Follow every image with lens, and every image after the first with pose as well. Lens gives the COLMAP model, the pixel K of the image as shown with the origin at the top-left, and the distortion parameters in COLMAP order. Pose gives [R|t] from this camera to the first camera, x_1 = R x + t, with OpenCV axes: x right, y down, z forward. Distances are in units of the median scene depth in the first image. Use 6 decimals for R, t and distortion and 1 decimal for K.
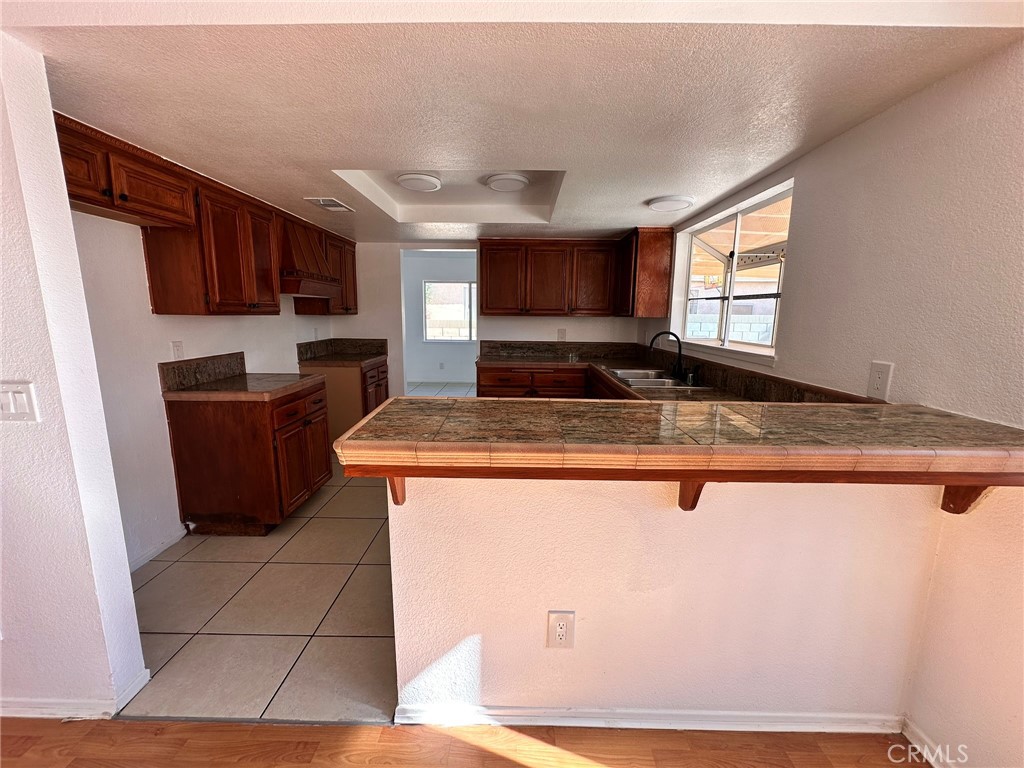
lens RADIAL K [[408.5, 0, 513.6], [0, 408.5, 383.2], [0, 0, 1]] dist [-0.001616, -0.000021]
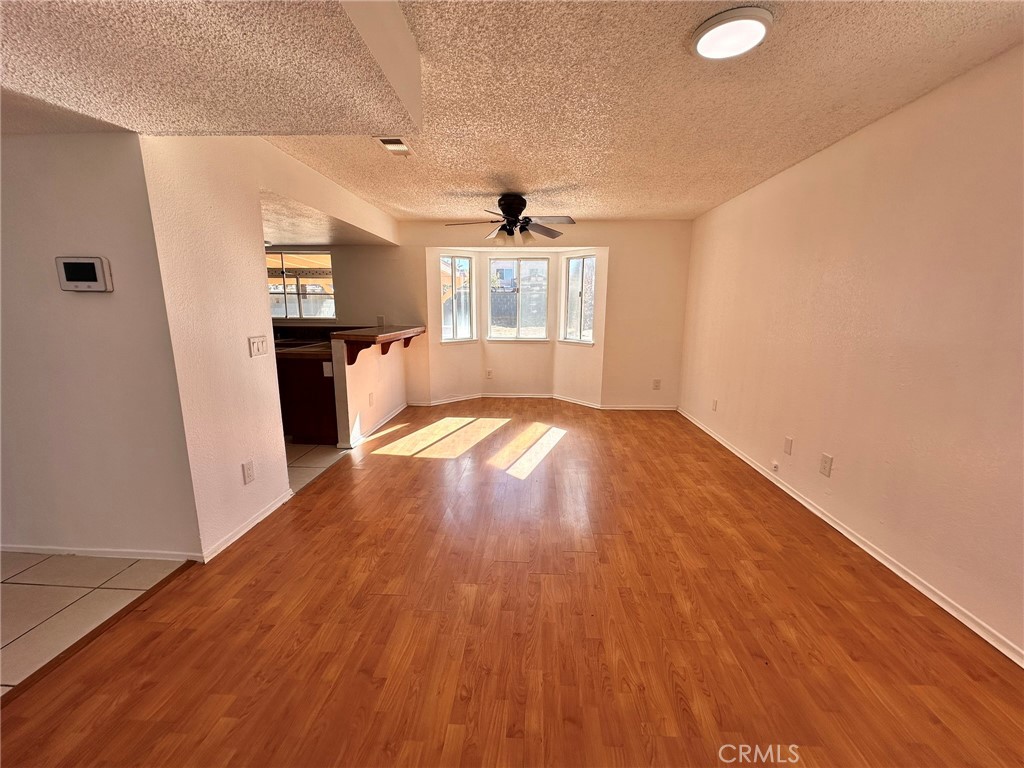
lens RADIAL K [[408.5, 0, 513.7], [0, 408.5, 383.2], [0, 0, 1]] dist [-0.001616, -0.000021]
pose [[0.046904, -0.198253, 0.979028, -1.809562], [0.159927, 0.968954, 0.188551, 0.022012], [-0.986014, 0.147729, 0.077154, -0.239967]]
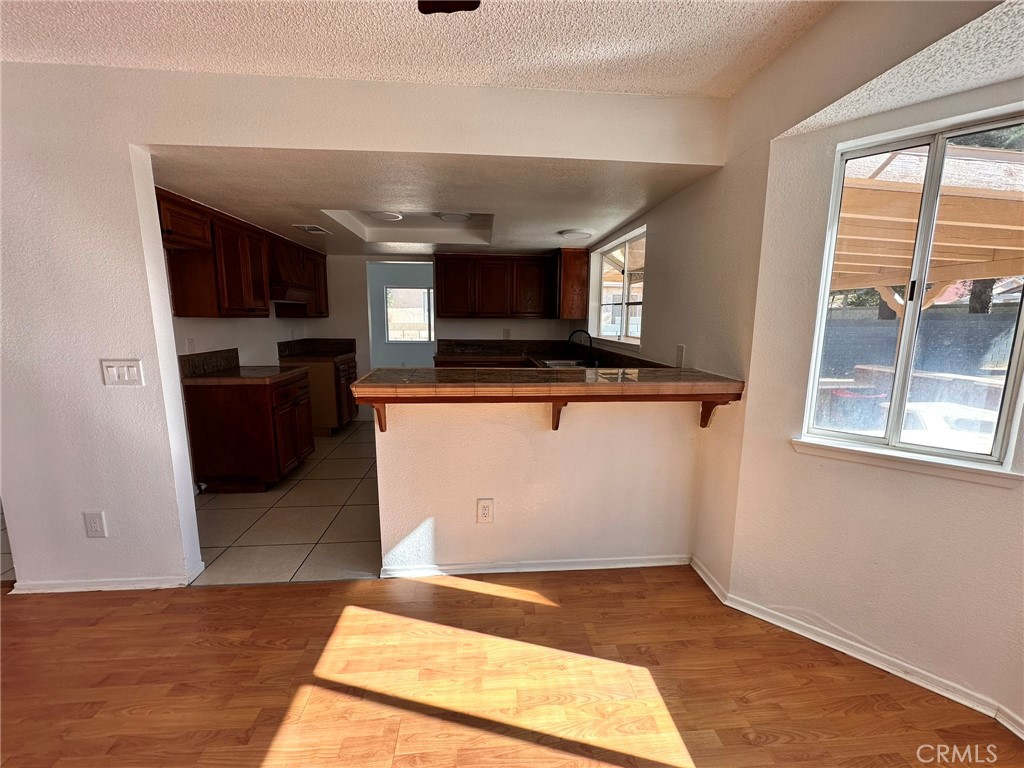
lens RADIAL K [[408.5, 0, 512.4], [0, 408.5, 382.9], [0, 0, 1]] dist [-0.001616, -0.000021]
pose [[0.995828, -0.016596, 0.089731, 0.051586], [0.017328, 0.999823, -0.007388, 0.066425], [-0.089592, 0.008912, 0.995939, -0.372865]]
